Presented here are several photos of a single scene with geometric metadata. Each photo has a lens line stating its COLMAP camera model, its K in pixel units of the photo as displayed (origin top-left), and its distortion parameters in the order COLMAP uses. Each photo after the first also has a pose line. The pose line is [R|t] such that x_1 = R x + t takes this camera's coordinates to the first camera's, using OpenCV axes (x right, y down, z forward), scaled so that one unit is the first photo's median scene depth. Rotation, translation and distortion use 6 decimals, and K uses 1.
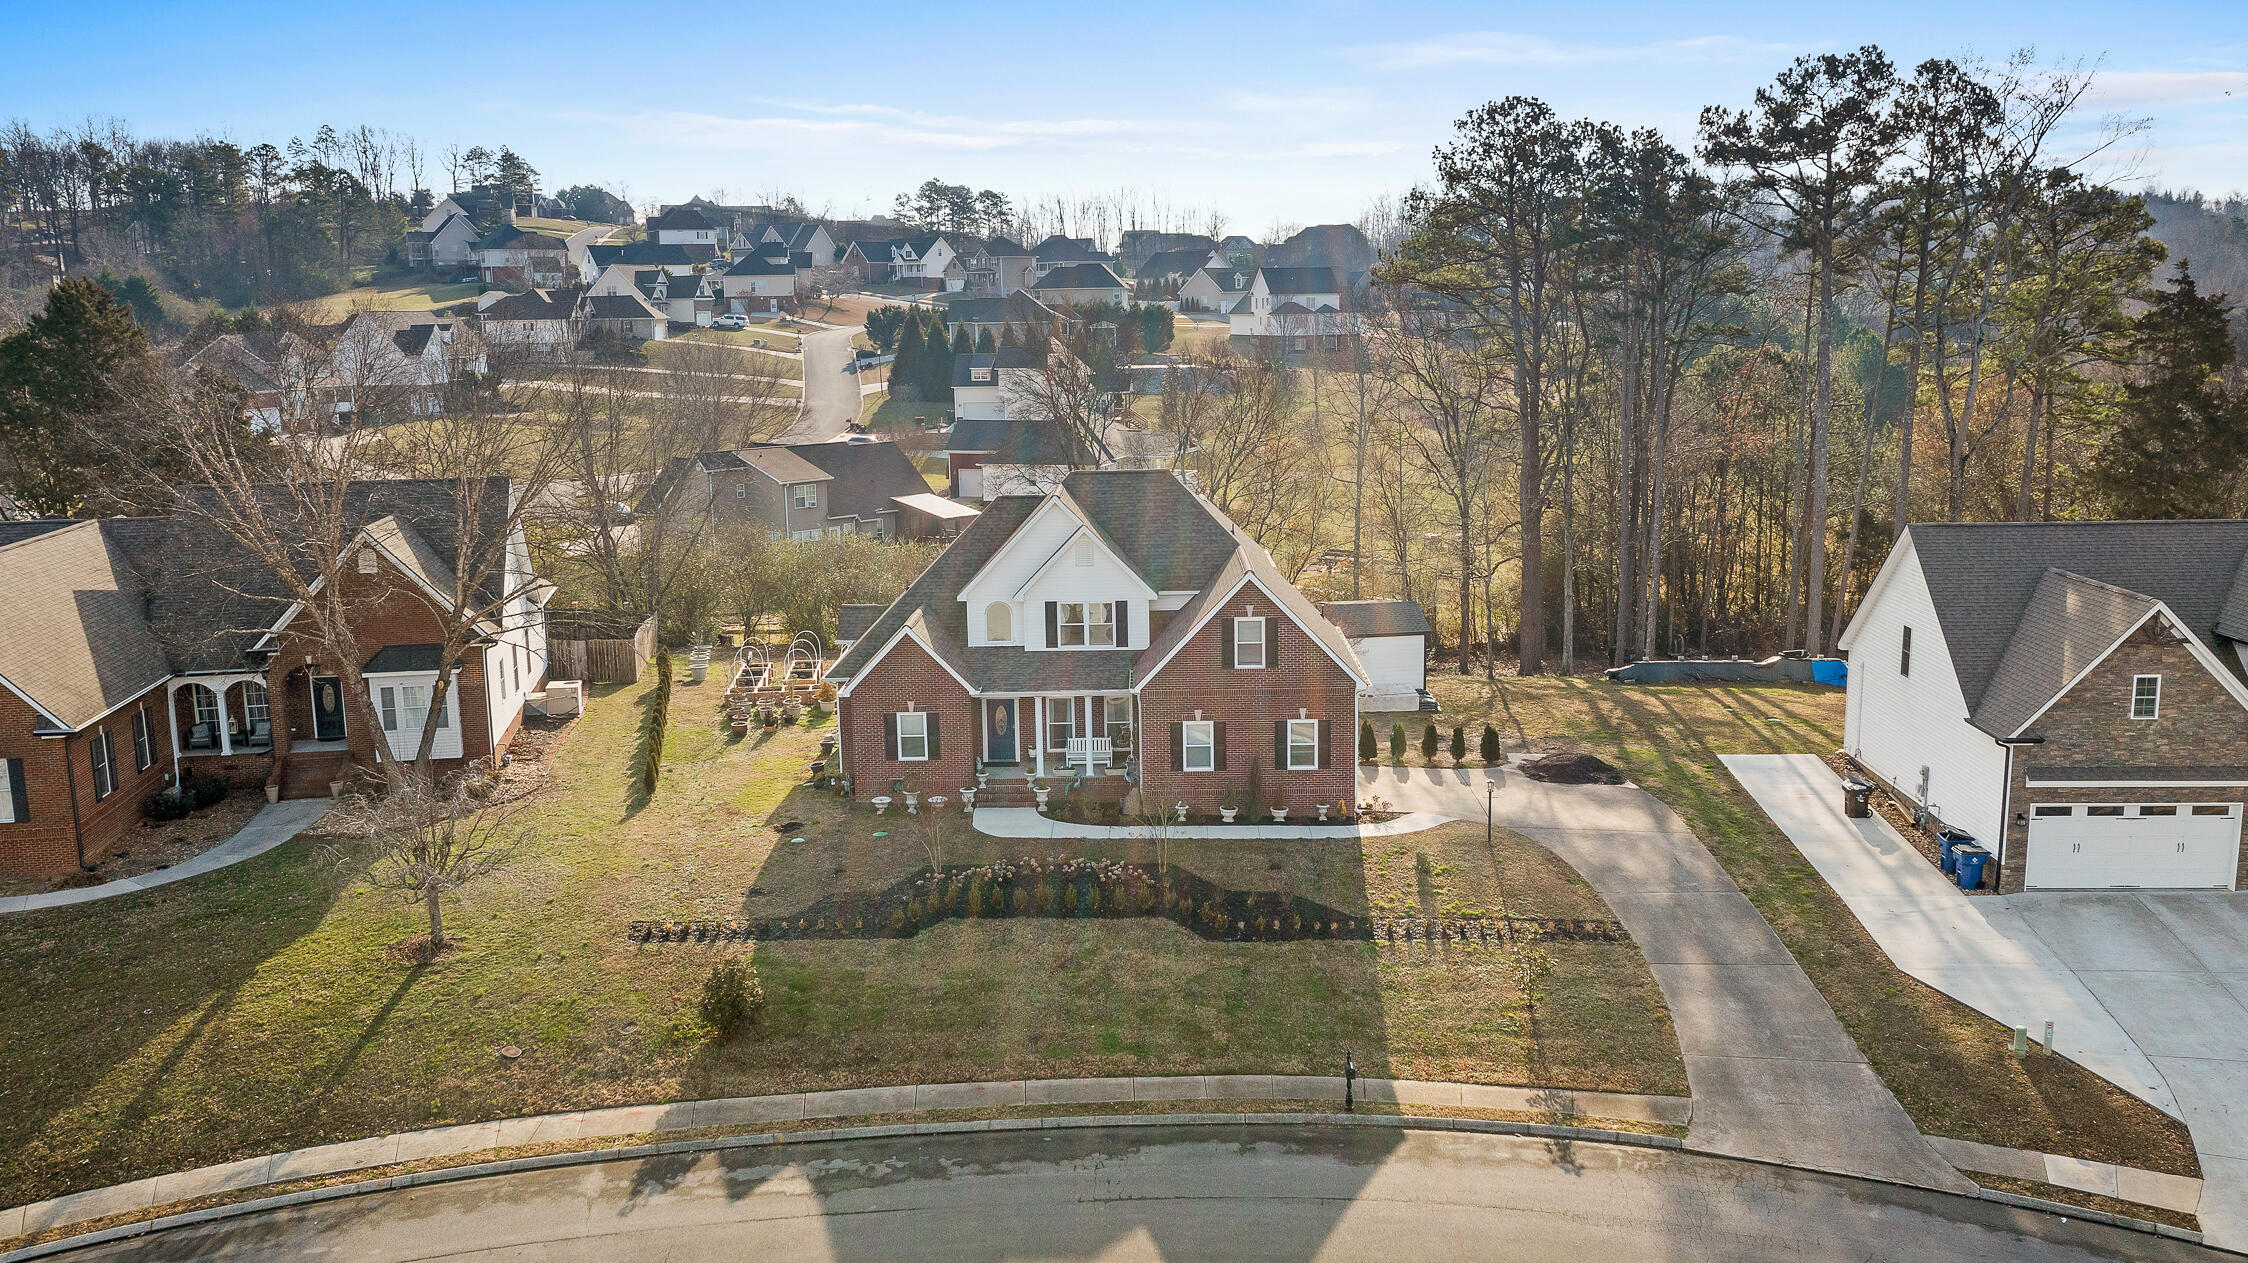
lens RADIAL K [[1845.5, 0, 1107.9], [0, 1845.5, 631.8], [0, 0, 1]] dist [-0.005227, -0.002276]
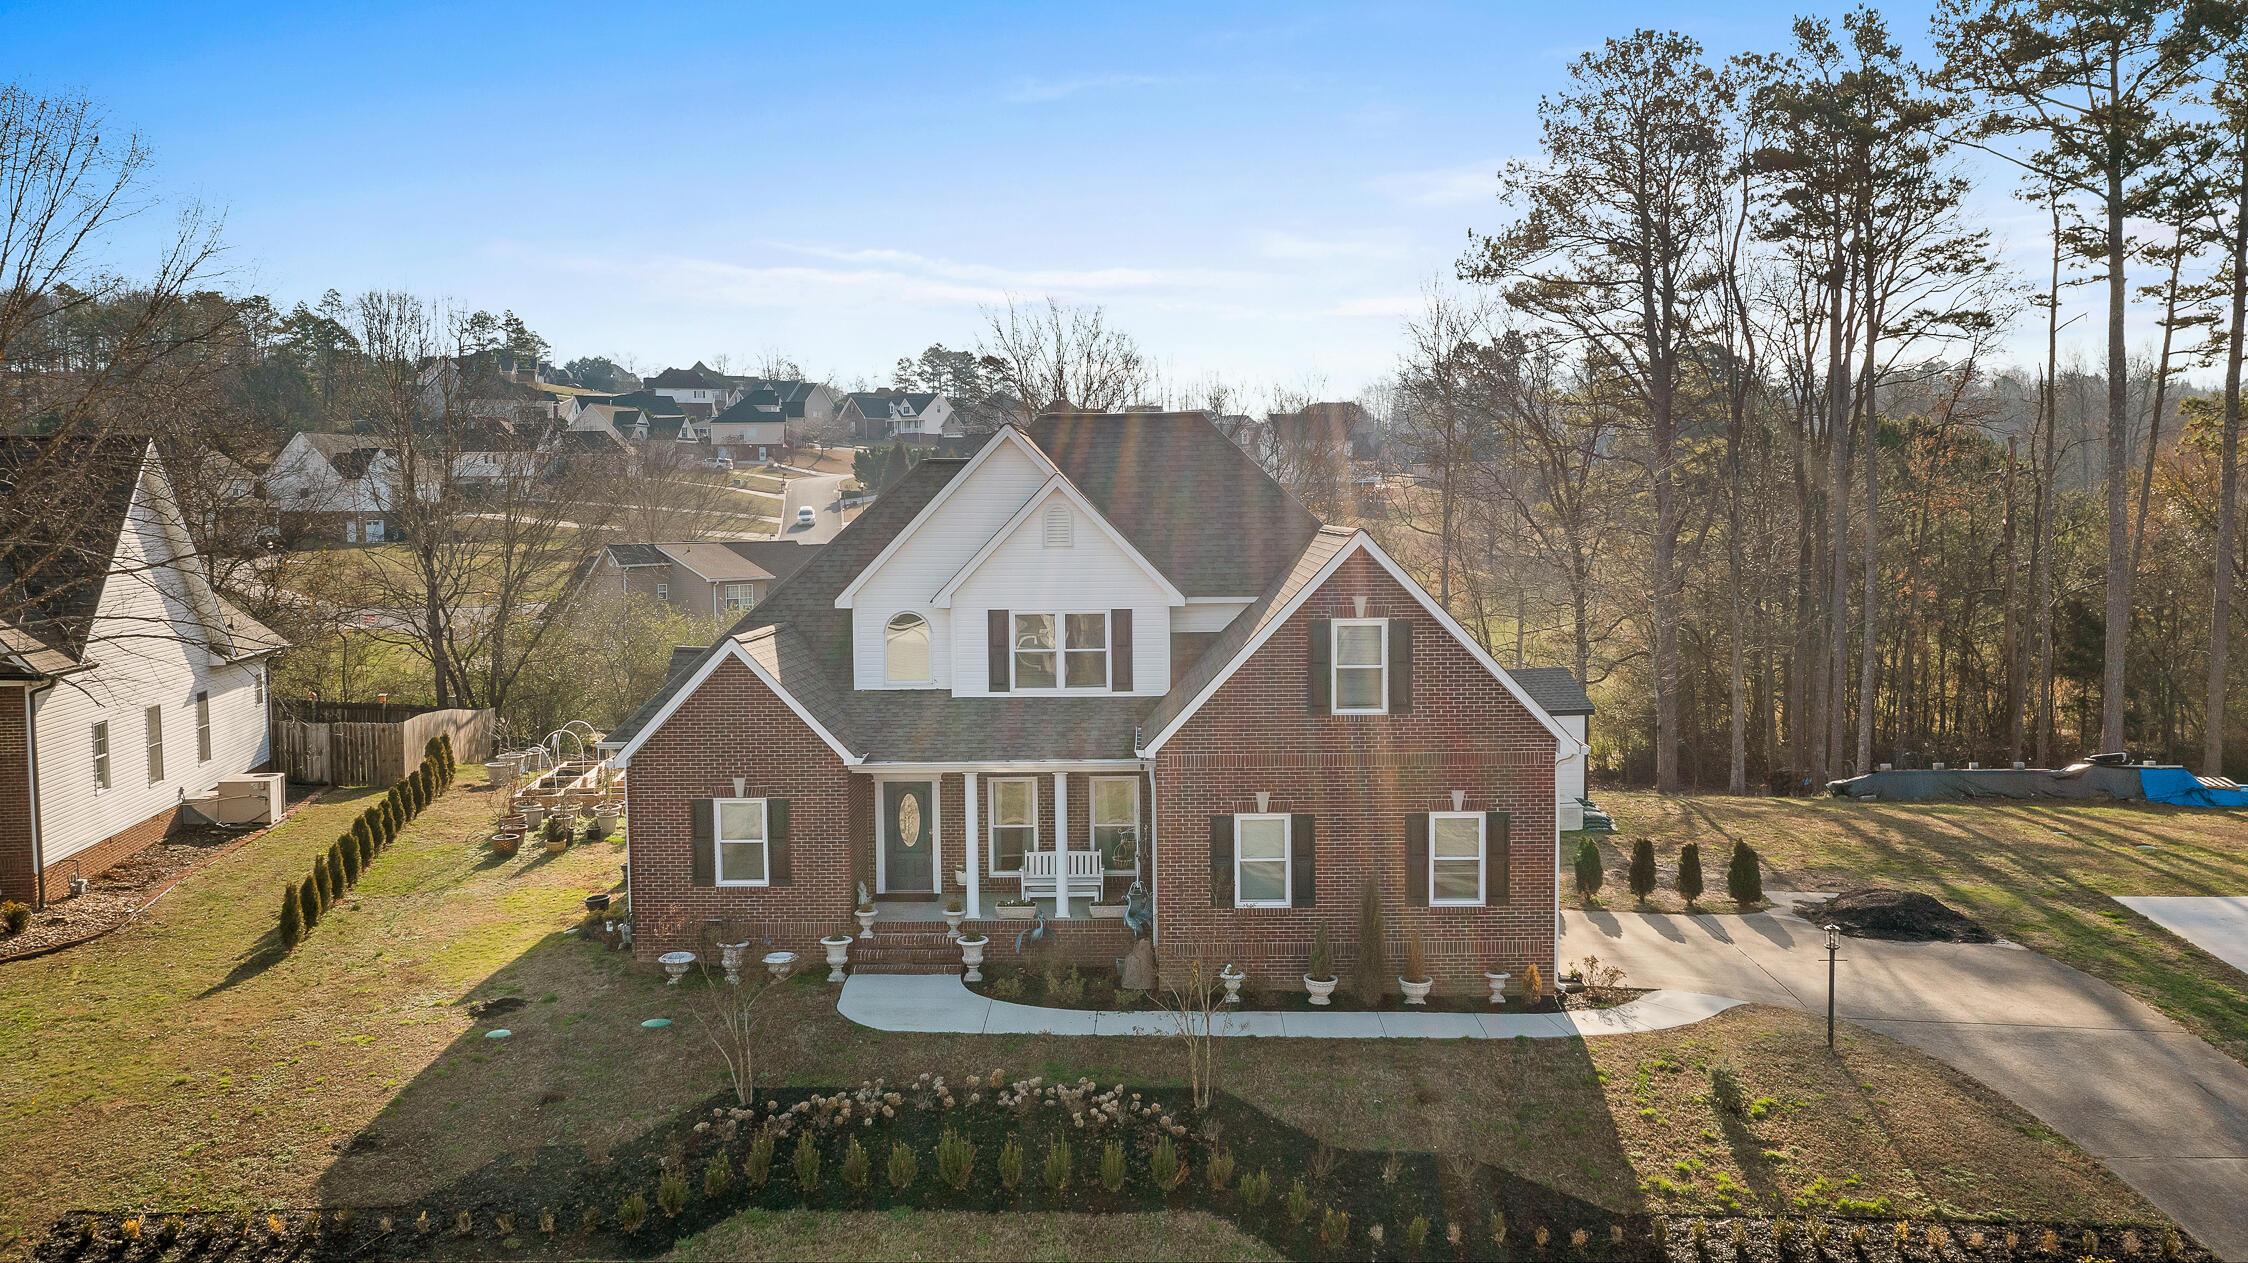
lens RADIAL K [[1790.4, 0, 1114.2], [0, 1790.4, 624.5], [0, 0, 1]] dist [-0.003175, 0.000285]
pose [[0.999959, 0.008642, 0.002621, 0.003798], [-0.008319, 0.994447, -0.104906, 0.048486], [-0.003513, 0.104880, 0.994479, 0.473459]]
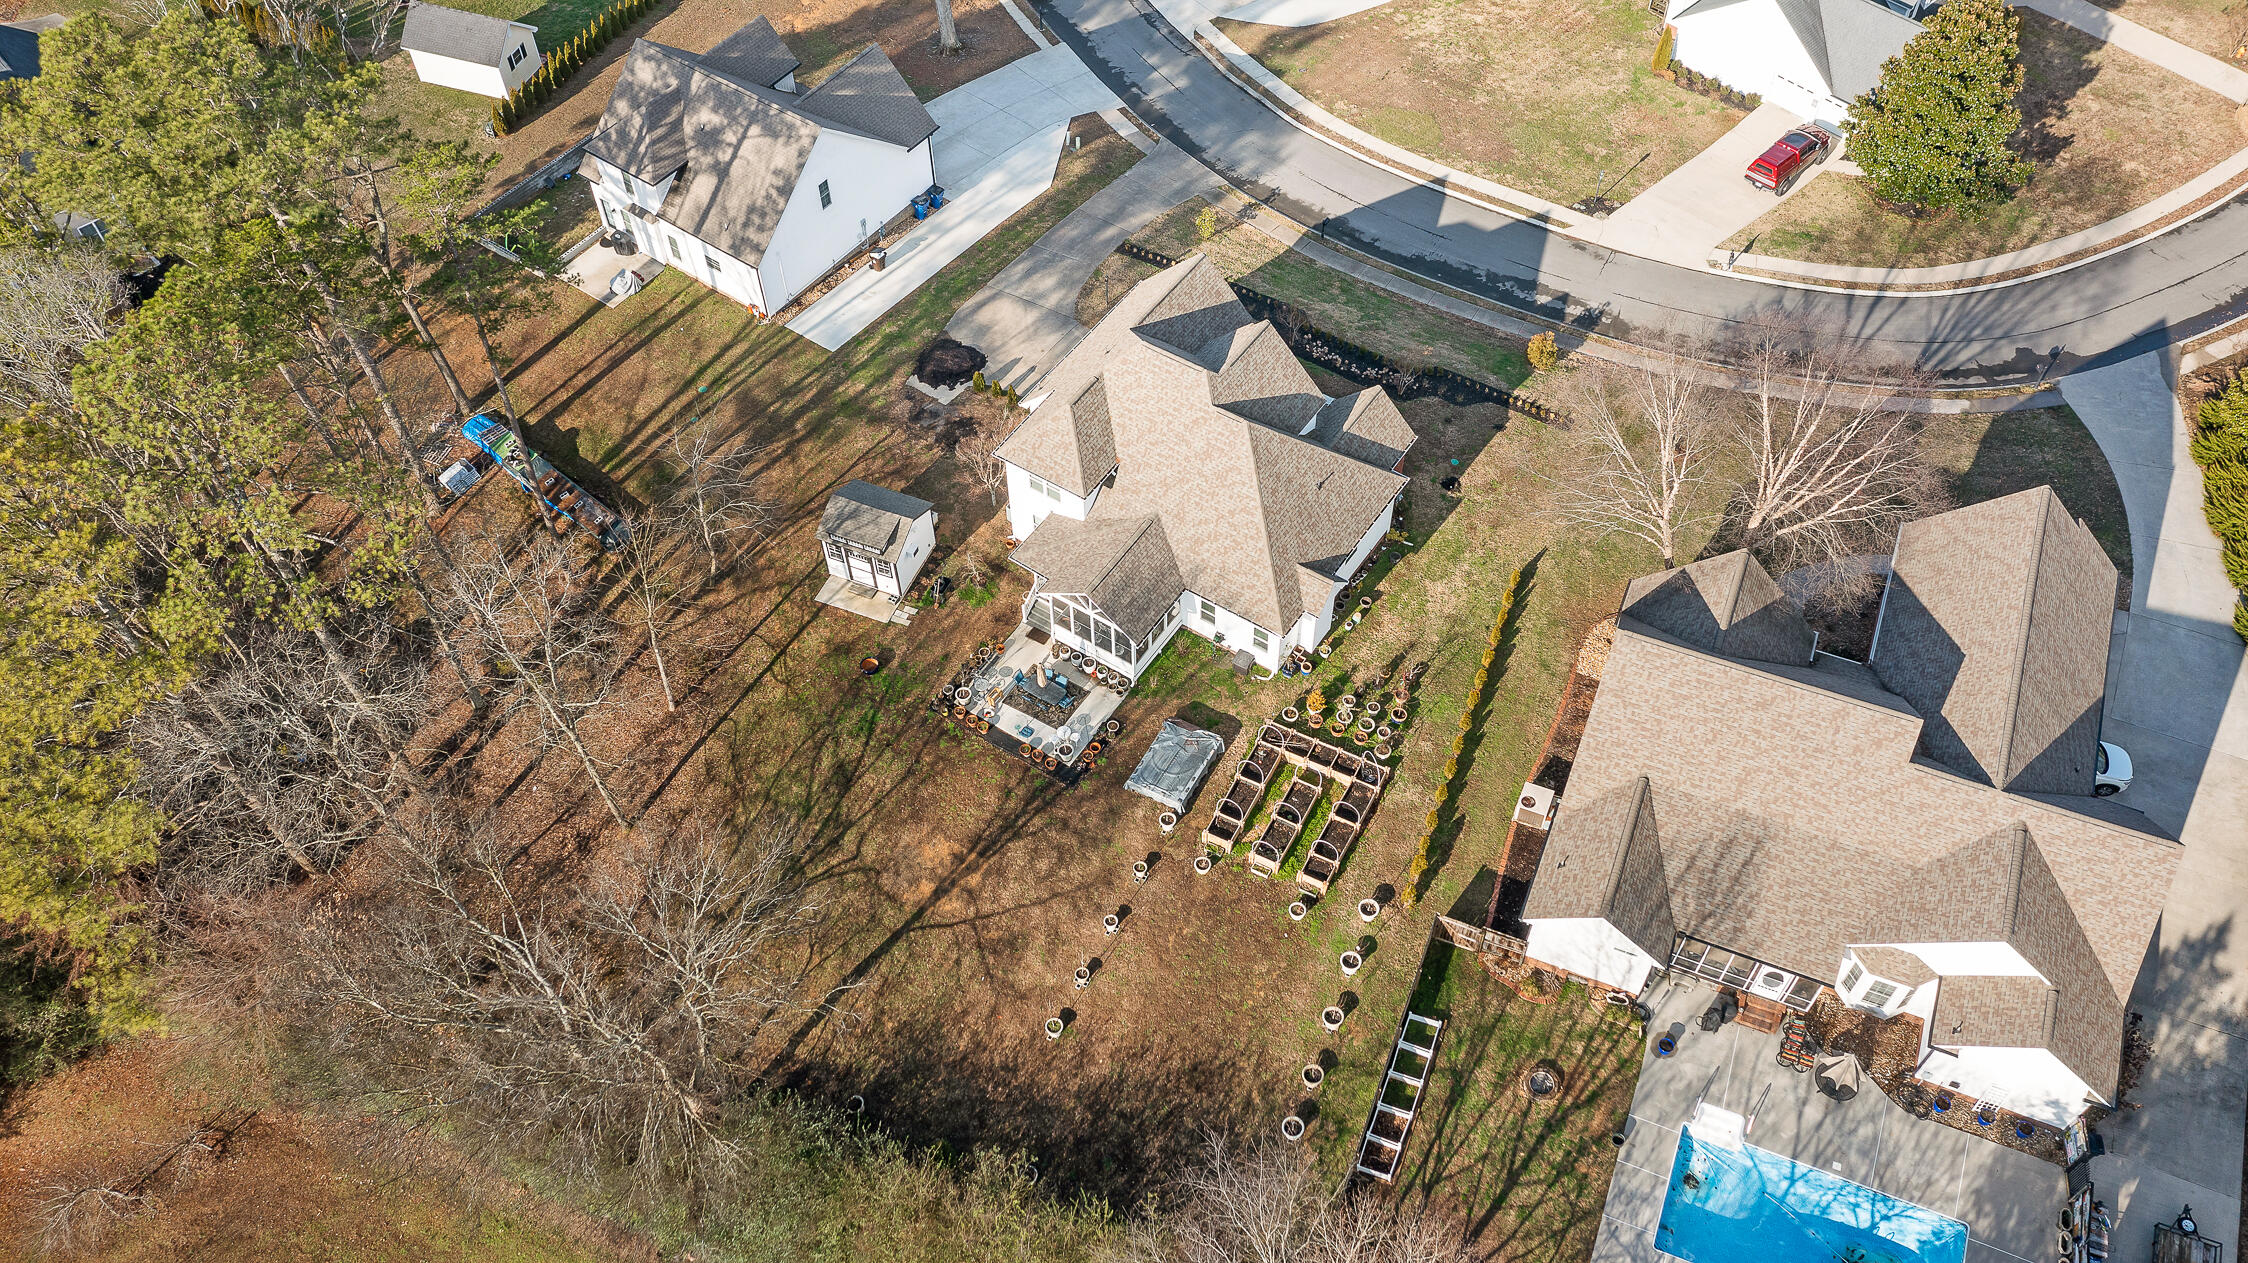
lens RADIAL K [[1764.3, 0, 1125.5], [0, 1764.3, 659.5], [0, 0, 1]] dist [-0.006339, -0.000234]
pose [[-0.838158, -0.415783, 0.353009, -0.531030], [0.126653, 0.481159, 0.867436, -1.151912], [-0.530518, 0.771758, -0.350627, 1.786257]]
